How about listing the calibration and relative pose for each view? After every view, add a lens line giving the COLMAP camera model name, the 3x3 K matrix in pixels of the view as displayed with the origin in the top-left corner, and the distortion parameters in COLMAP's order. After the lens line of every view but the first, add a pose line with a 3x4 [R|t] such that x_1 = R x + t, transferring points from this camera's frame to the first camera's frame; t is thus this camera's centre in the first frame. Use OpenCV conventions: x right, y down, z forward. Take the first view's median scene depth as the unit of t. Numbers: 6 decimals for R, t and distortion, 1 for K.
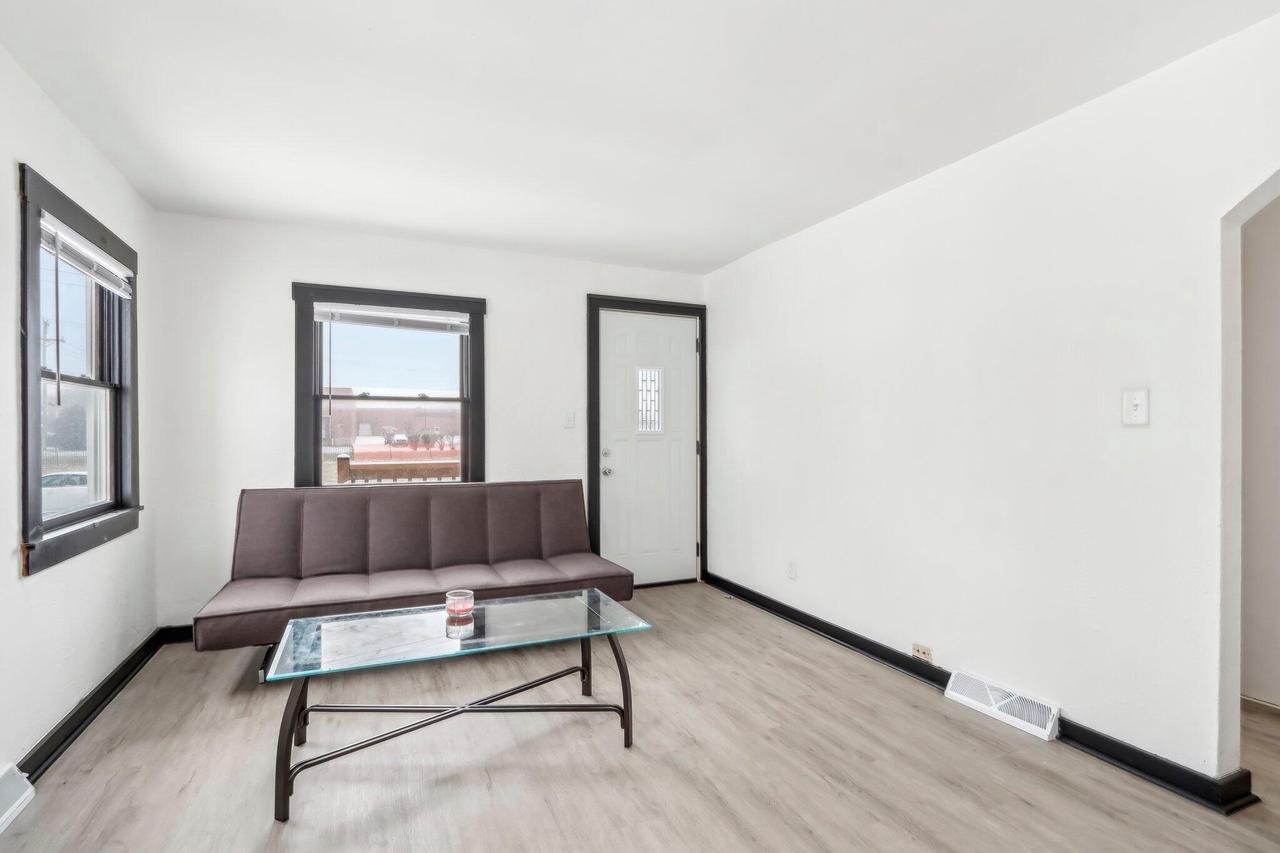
lens RADIAL K [[615.6, 0, 649.6], [0, 615.6, 433.4], [0, 0, 1]] dist [-0.020634, 0.003417]
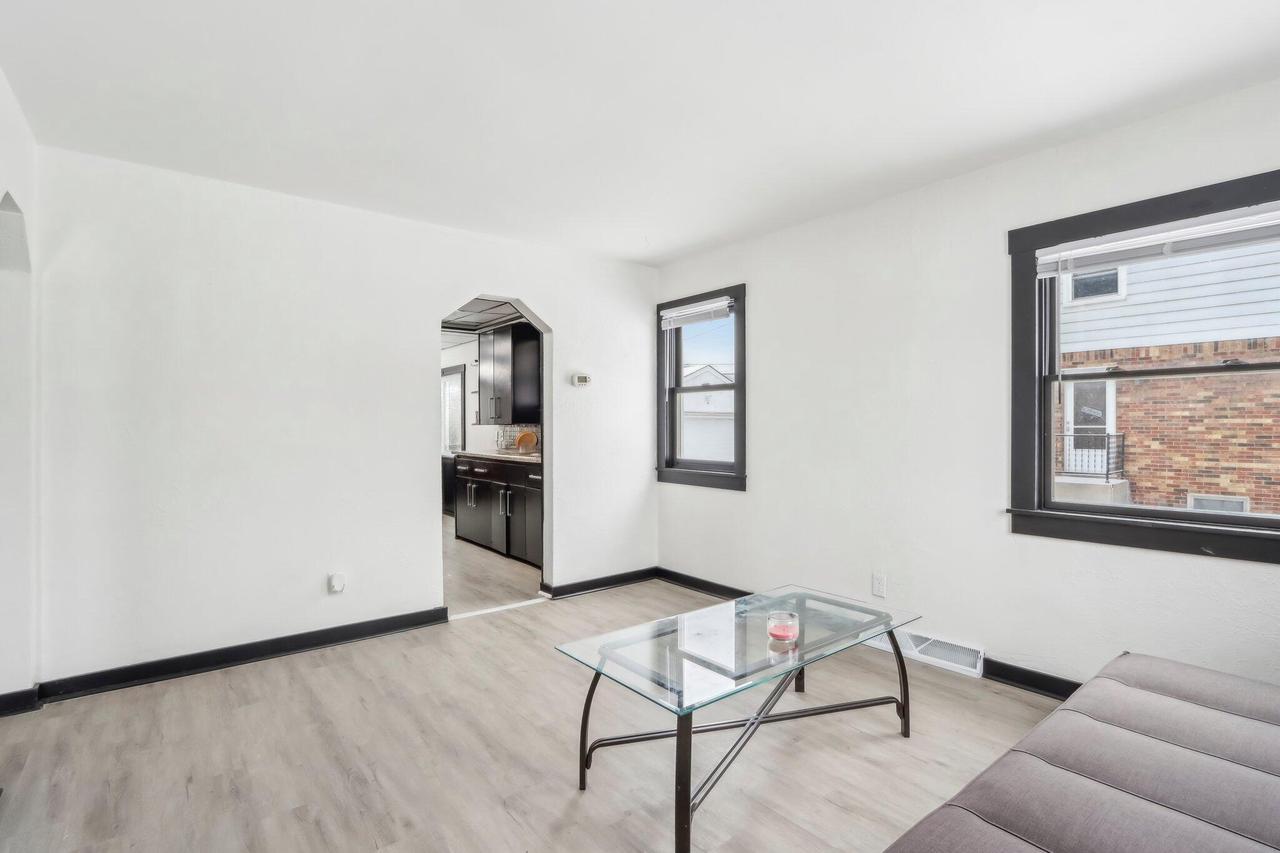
lens RADIAL K [[615.6, 0, 651.1], [0, 615.6, 429.4], [0, 0, 1]] dist [-0.020634, 0.003417]
pose [[-0.969099, 0.003062, -0.246654, 0.061113], [0.001704, 0.999982, 0.005716, -0.003929], [0.246667, 0.005119, -0.969087, 1.337390]]
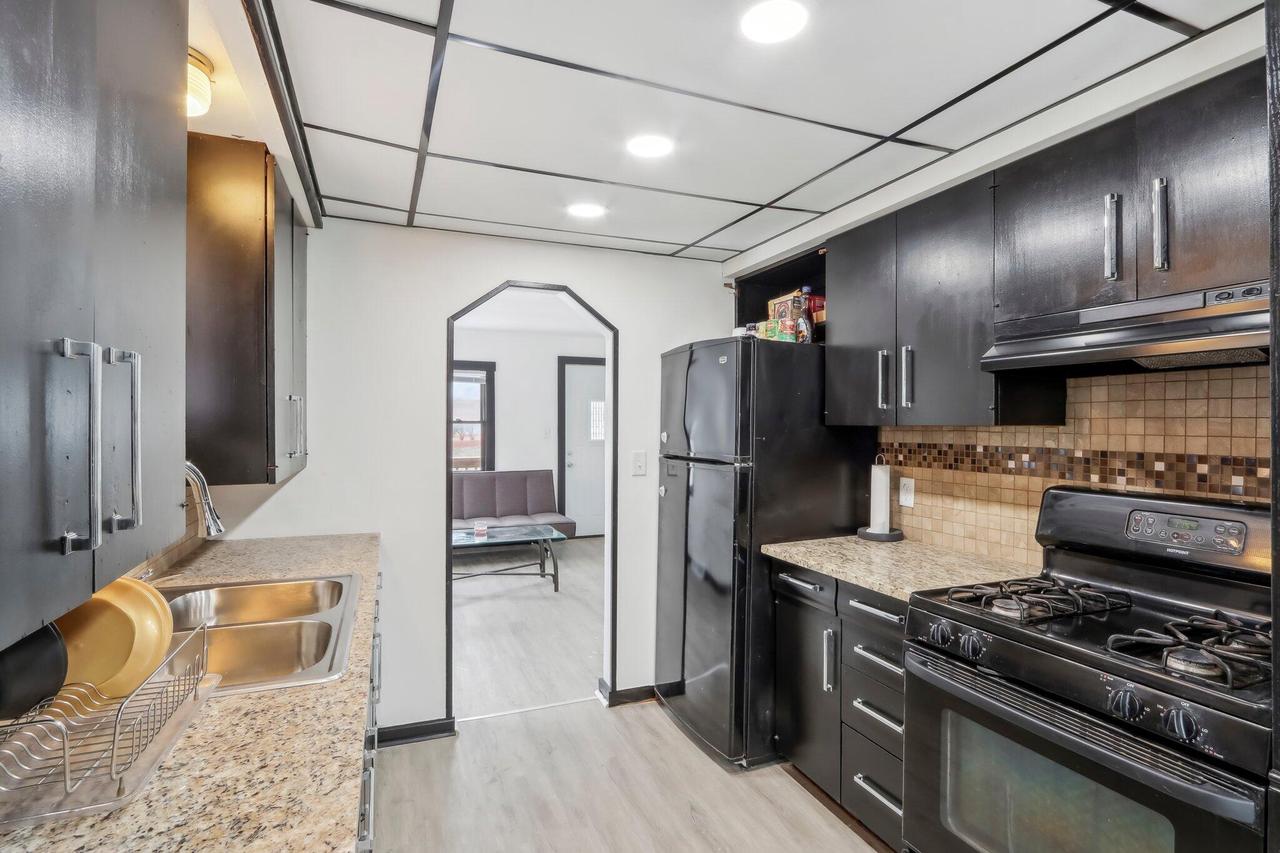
lens RADIAL K [[615.6, 0, 640.9], [0, 615.6, 426.9], [0, 0, 1]] dist [-0.020634, 0.003417]
pose [[0.999115, 0.002657, -0.041990, 0.260375], [-0.002396, 0.999977, 0.006269, -0.067818], [0.042005, -0.006163, 0.999098, -0.860345]]
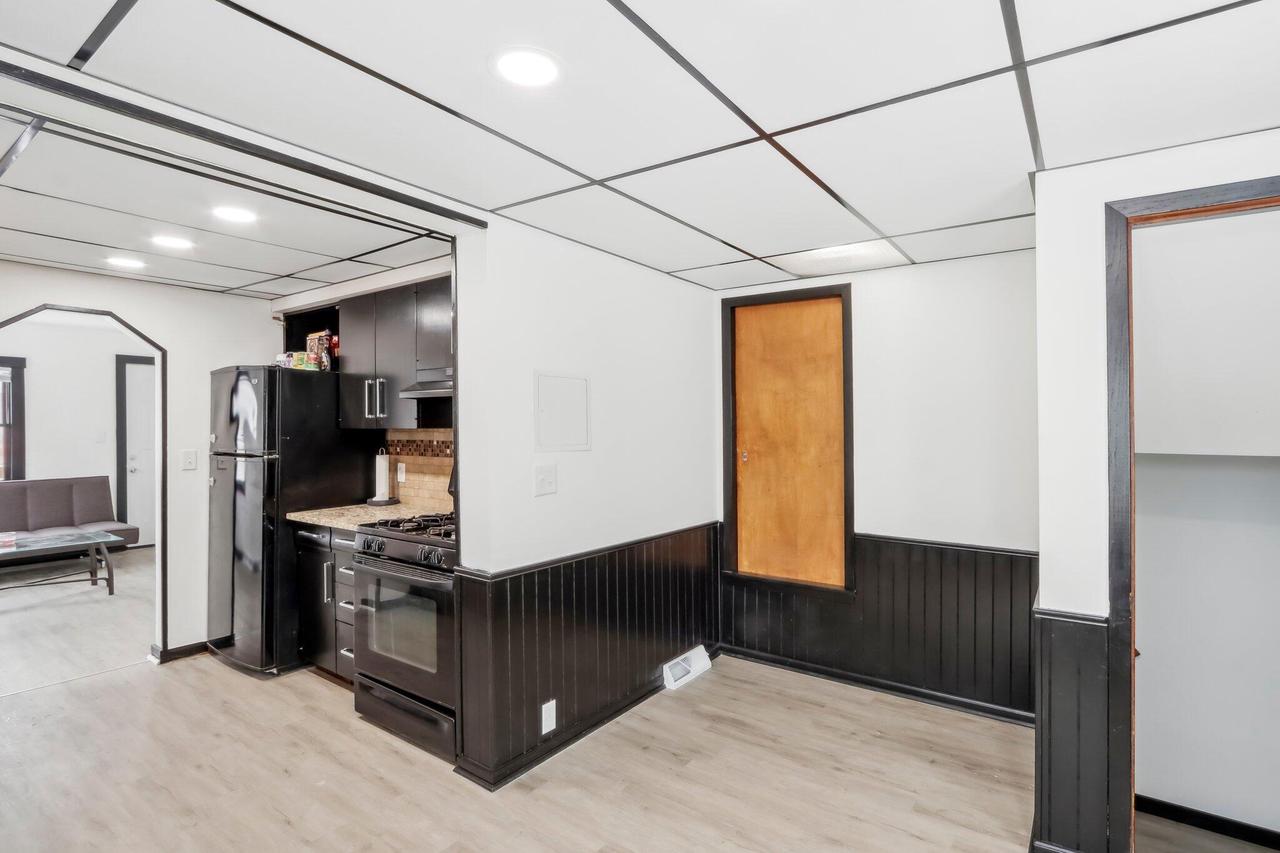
lens RADIAL K [[615.6, 0, 644.6], [0, 615.6, 427.3], [0, 0, 1]] dist [-0.020634, 0.003417]
pose [[0.864472, -0.001996, 0.502678, 0.383455], [-0.000323, 0.999990, 0.004527, -0.072869], [-0.502682, -0.004076, 0.864462, -1.337323]]
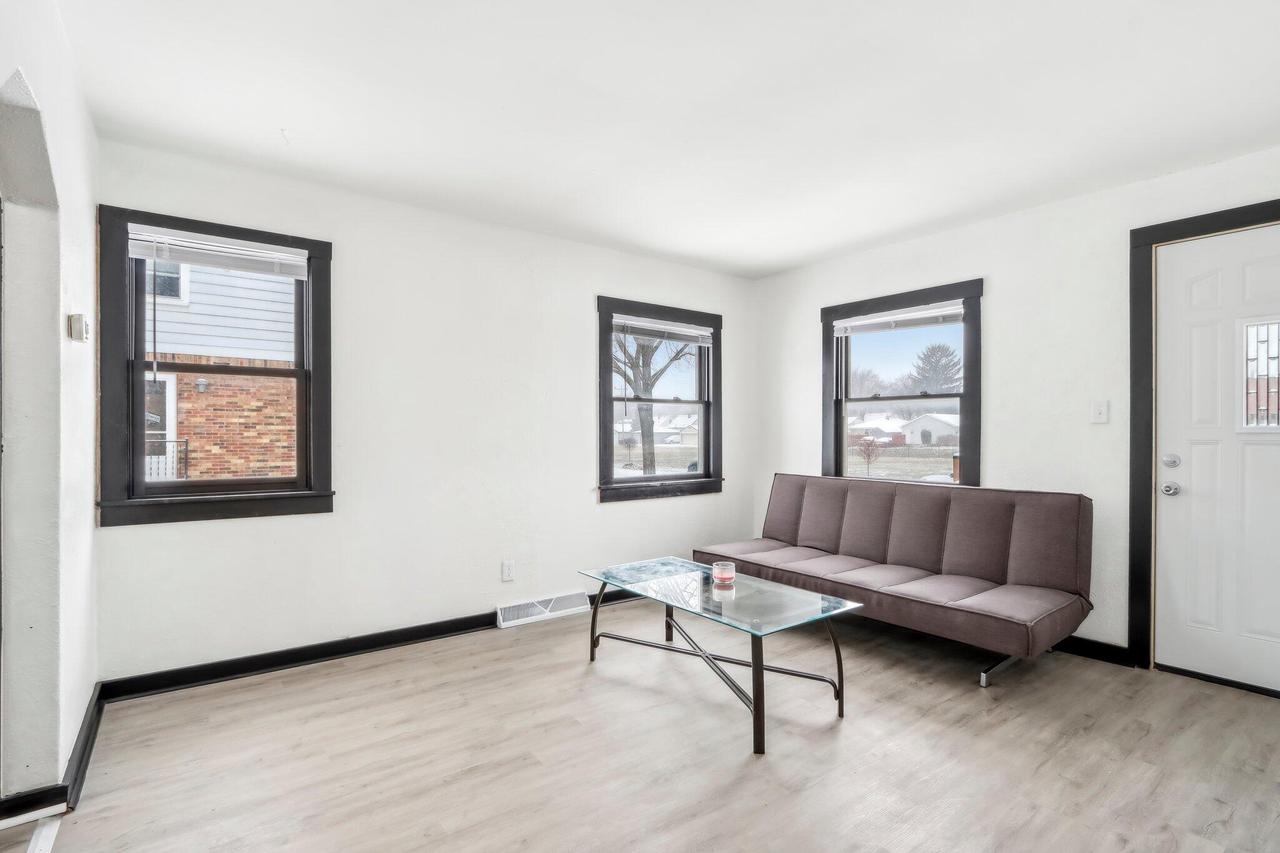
lens RADIAL K [[615.6, 0, 652.8], [0, 615.6, 439.6], [0, 0, 1]] dist [-0.020634, 0.003417]
pose [[0.224275, 0.011127, -0.974462, 0.618278], [-0.002100, 0.999938, 0.010935, 0.003920], [0.974524, -0.000406, 0.224285, 0.444406]]
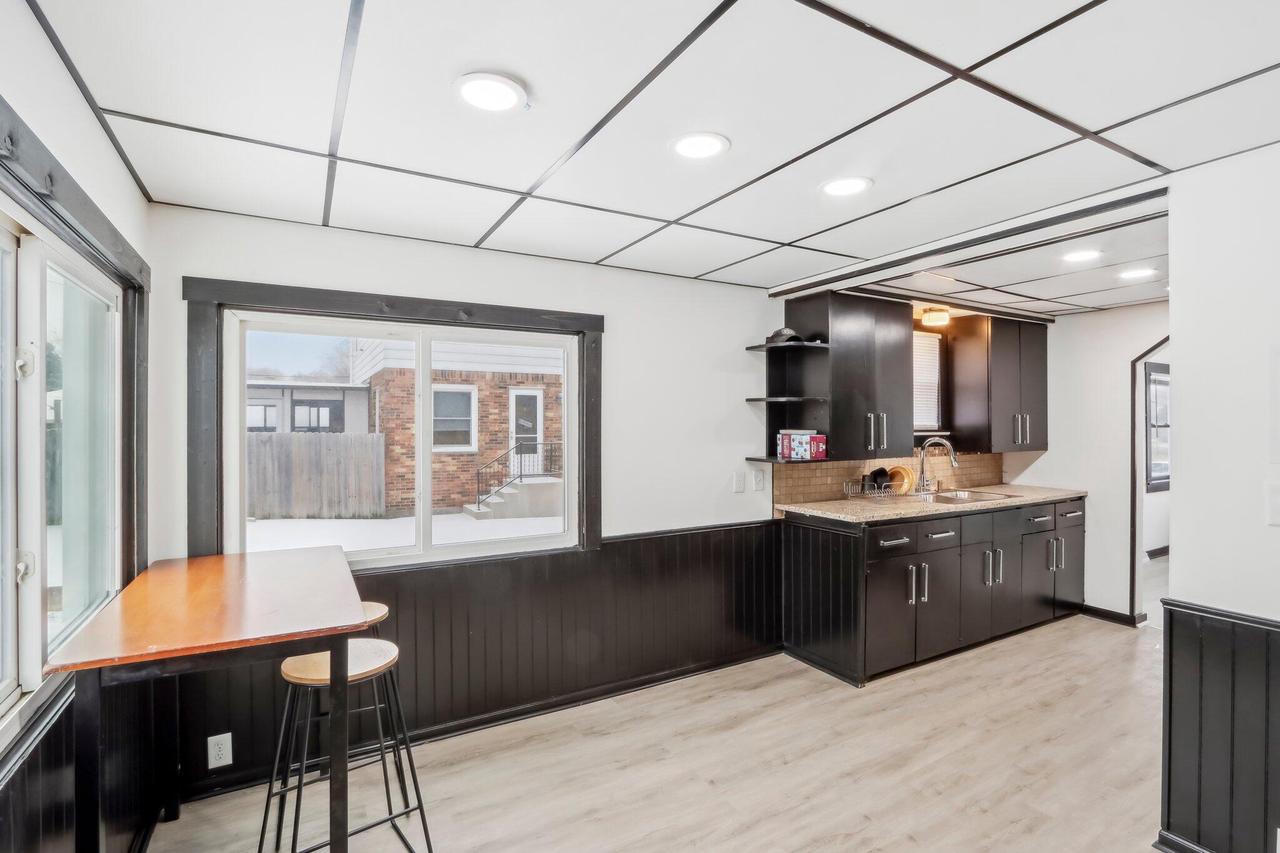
lens RADIAL K [[615.6, 0, 631.6], [0, 615.6, 427.3], [0, 0, 1]] dist [-0.020634, 0.003417]
pose [[0.086653, 0.003154, -0.996234, 1.191823], [0.000743, 0.999995, 0.003230, -0.073040], [0.996238, -0.001020, 0.086650, -1.230626]]
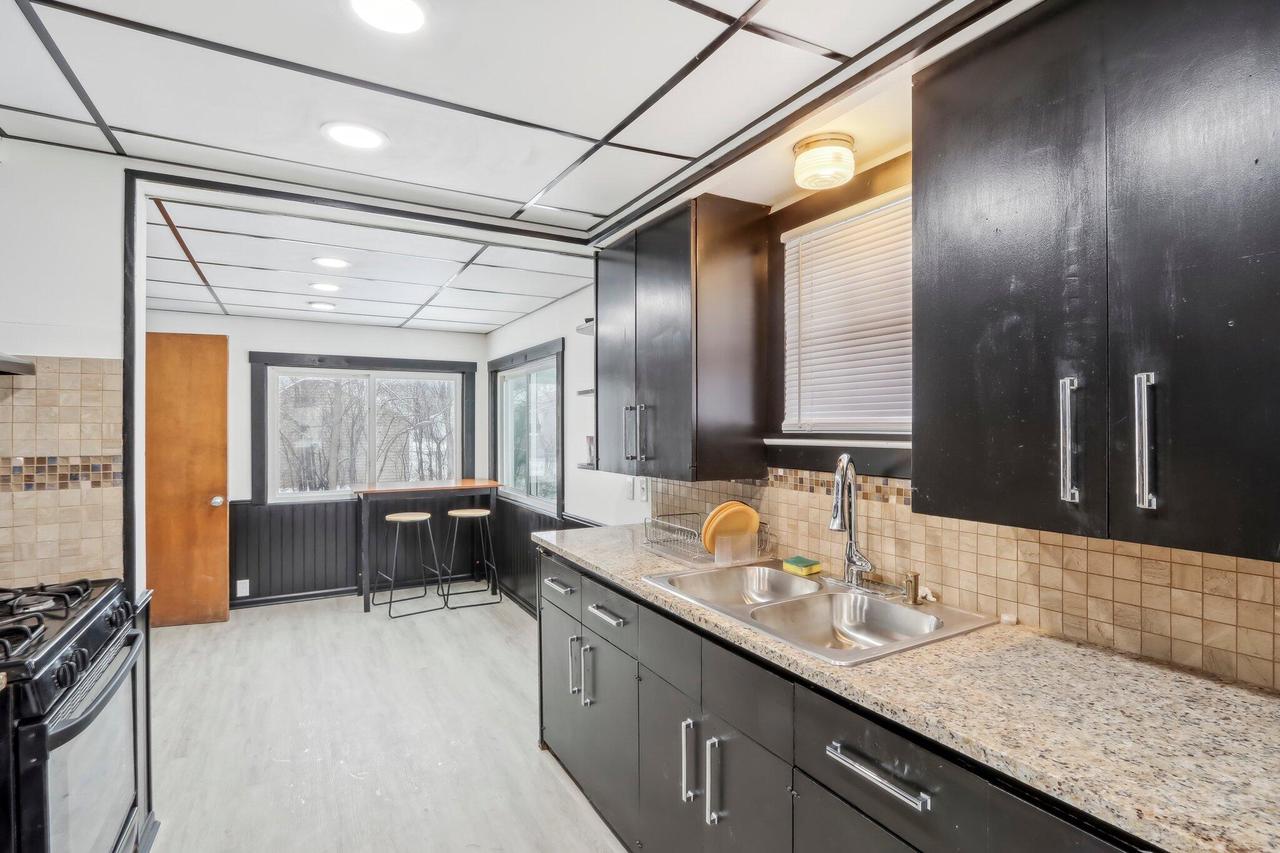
lens RADIAL K [[615.6, 0, 647.6], [0, 615.6, 422.8], [0, 0, 1]] dist [-0.020634, 0.003417]
pose [[-0.995816, -0.001168, -0.091378, 0.116555], [-0.001263, 0.999999, 0.000978, -0.072962], [0.091377, 0.001089, -0.995816, 0.102141]]
